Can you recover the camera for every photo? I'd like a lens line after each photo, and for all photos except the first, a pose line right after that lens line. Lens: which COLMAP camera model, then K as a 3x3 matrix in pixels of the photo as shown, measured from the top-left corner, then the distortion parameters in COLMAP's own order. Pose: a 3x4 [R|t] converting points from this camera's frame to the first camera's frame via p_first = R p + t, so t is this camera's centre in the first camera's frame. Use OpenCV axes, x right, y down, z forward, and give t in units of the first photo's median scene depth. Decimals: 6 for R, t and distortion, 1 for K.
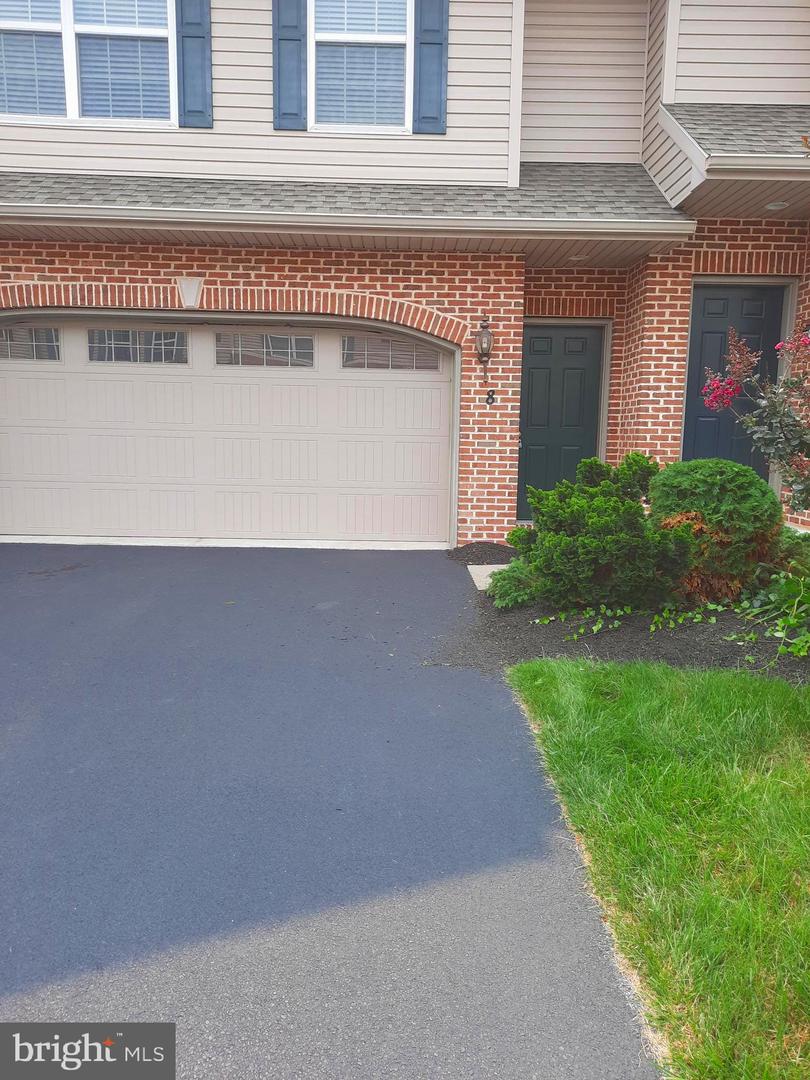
lens RADIAL K [[807.0, 0, 411.8], [0, 807.0, 519.1], [0, 0, 1]] dist [0.034557, -0.008981]
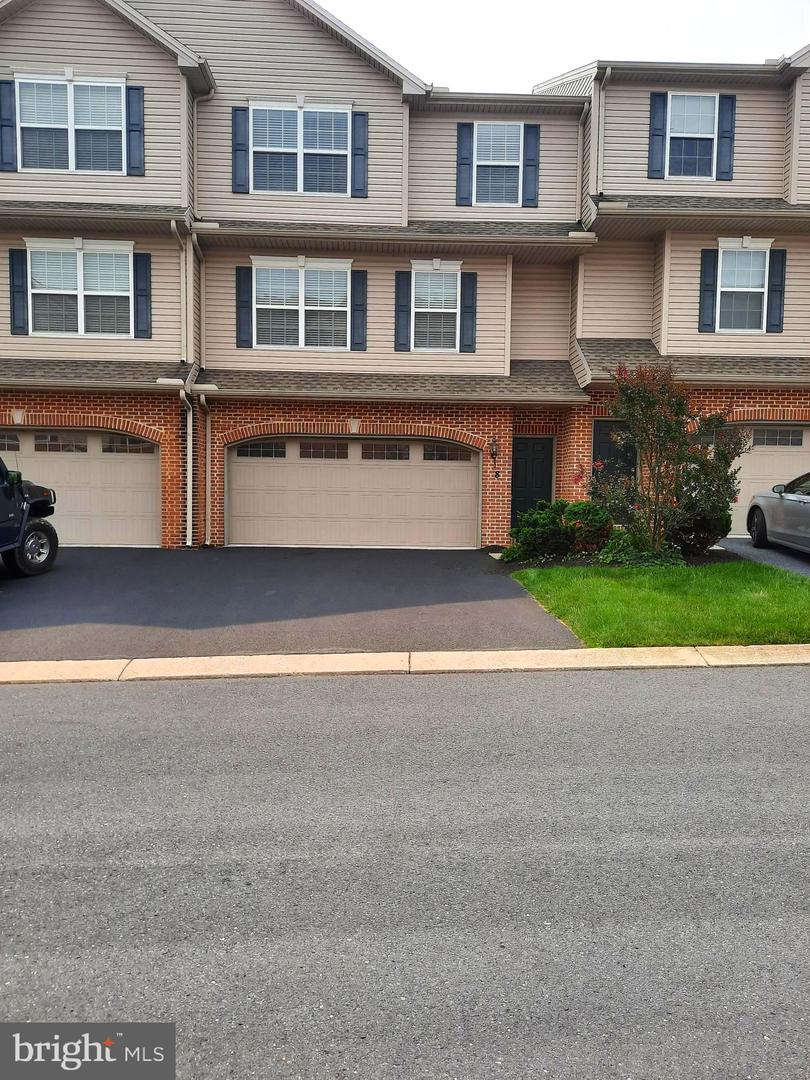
lens RADIAL K [[807.0, 0, 405.3], [0, 807.0, 541.1], [0, 0, 1]] dist [0.034557, -0.008981]
pose [[0.999893, -0.006439, 0.013101, -0.170410], [0.007104, 0.998655, -0.051363, 0.126674], [-0.012753, 0.051450, 0.998594, -1.077095]]
